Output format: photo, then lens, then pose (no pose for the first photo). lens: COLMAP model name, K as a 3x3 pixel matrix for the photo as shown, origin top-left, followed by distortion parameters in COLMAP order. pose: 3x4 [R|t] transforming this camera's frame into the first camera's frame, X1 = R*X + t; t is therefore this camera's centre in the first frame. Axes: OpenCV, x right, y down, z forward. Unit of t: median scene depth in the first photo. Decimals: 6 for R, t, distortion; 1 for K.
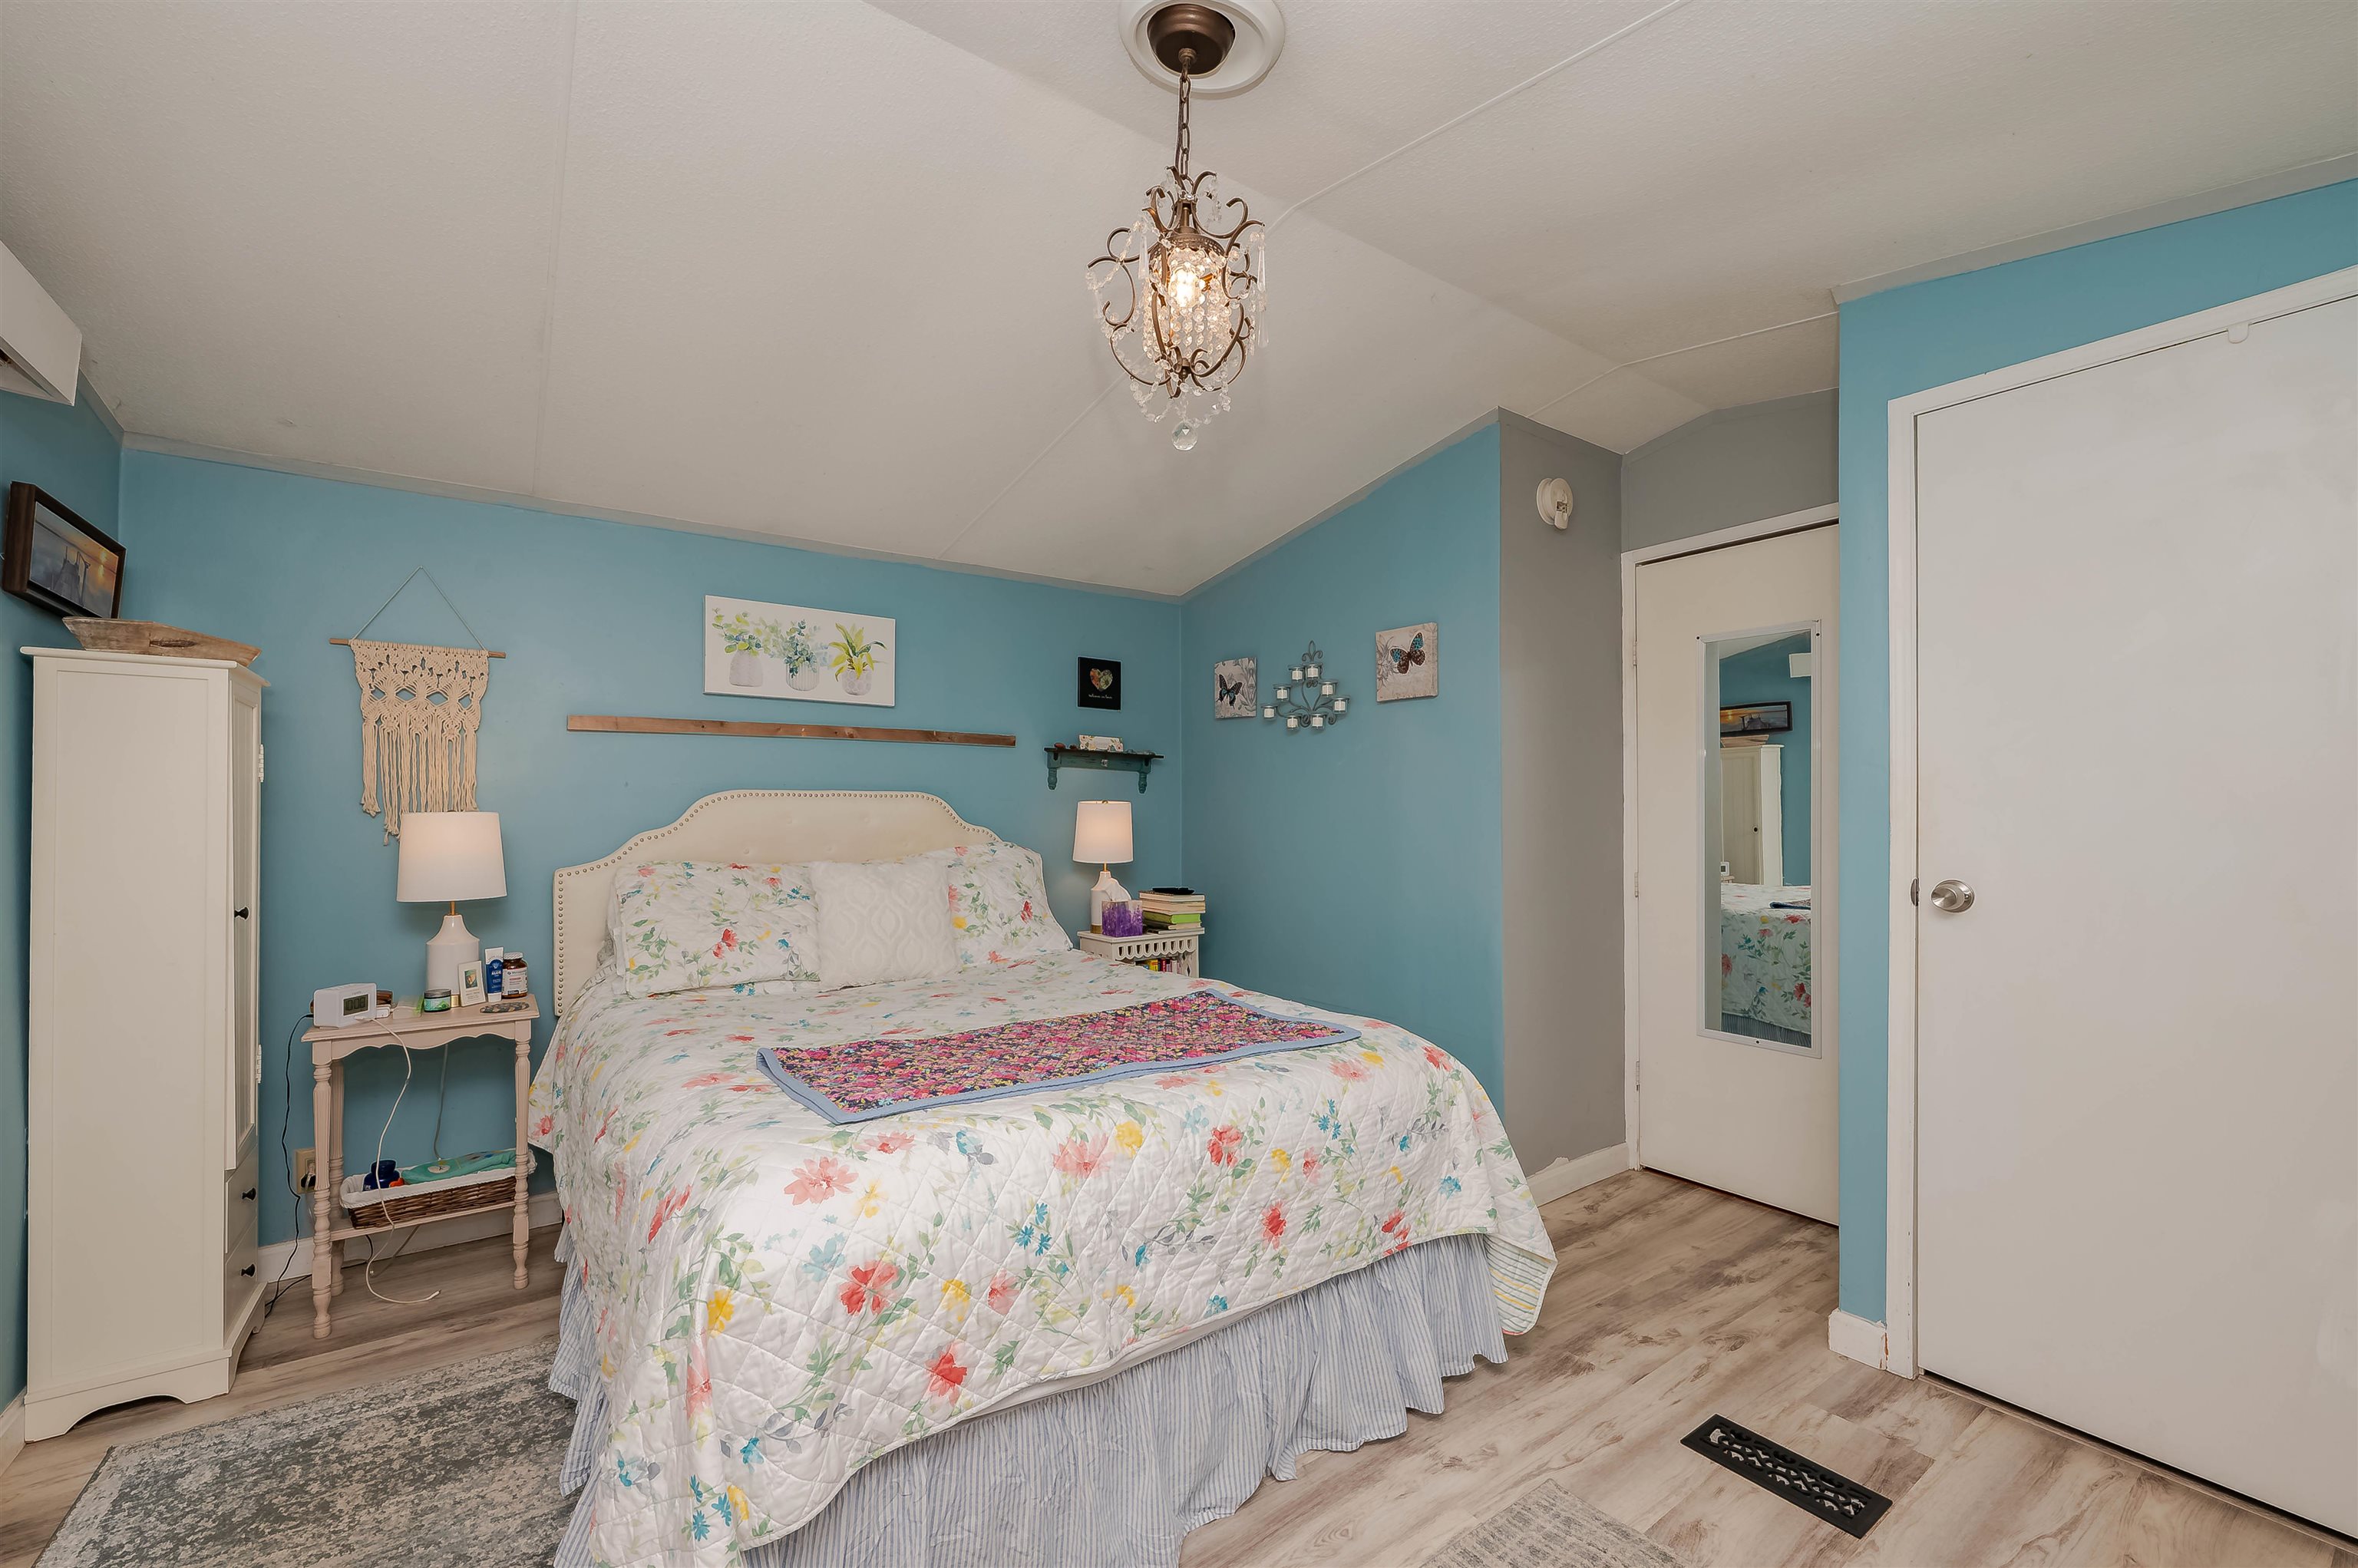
lens RADIAL K [[931.5, 0, 1185.3], [0, 931.5, 802.2], [0, 0, 1]] dist [-0.000103, 0.000097]
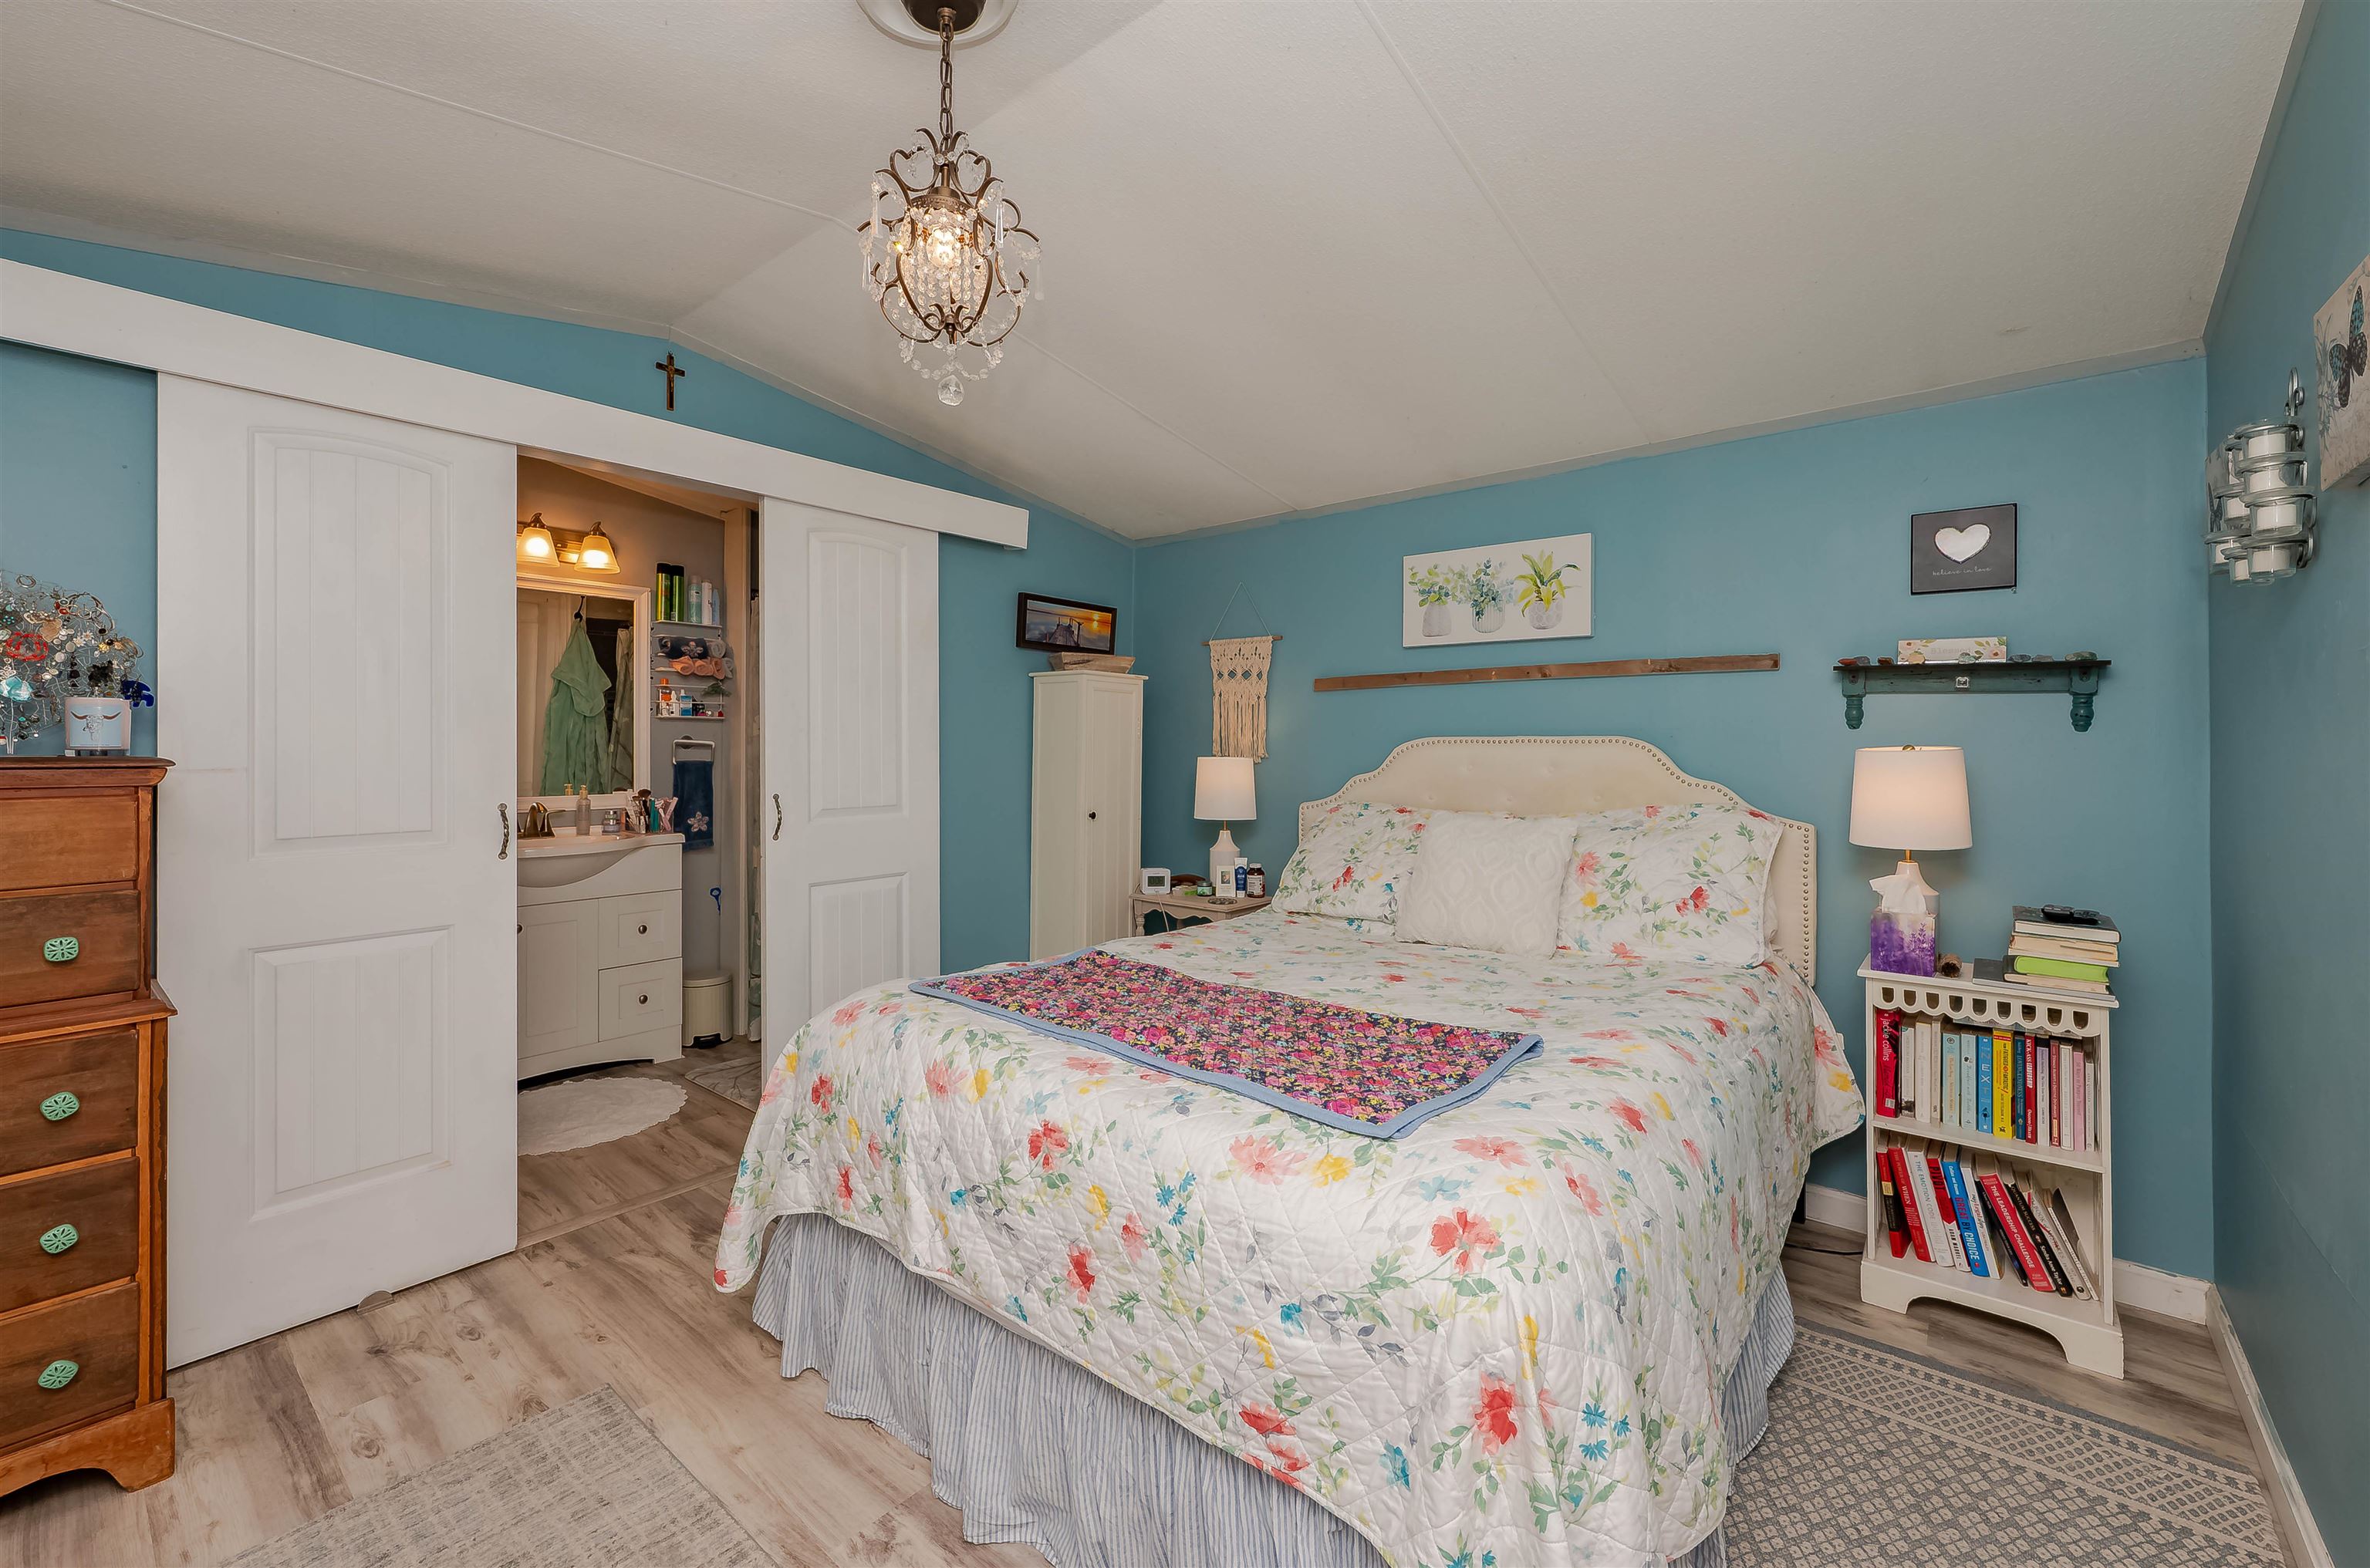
lens RADIAL K [[982.2, 0, 1189.5], [0, 982.2, 745.3], [0, 0, 1]] dist [0.002105, 0.000046]
pose [[0.250534, -0.002390, -0.968105, 0.518219], [0.004685, 0.999988, -0.001257, -0.004387], [0.968096, -0.004221, 0.250543, 0.475330]]
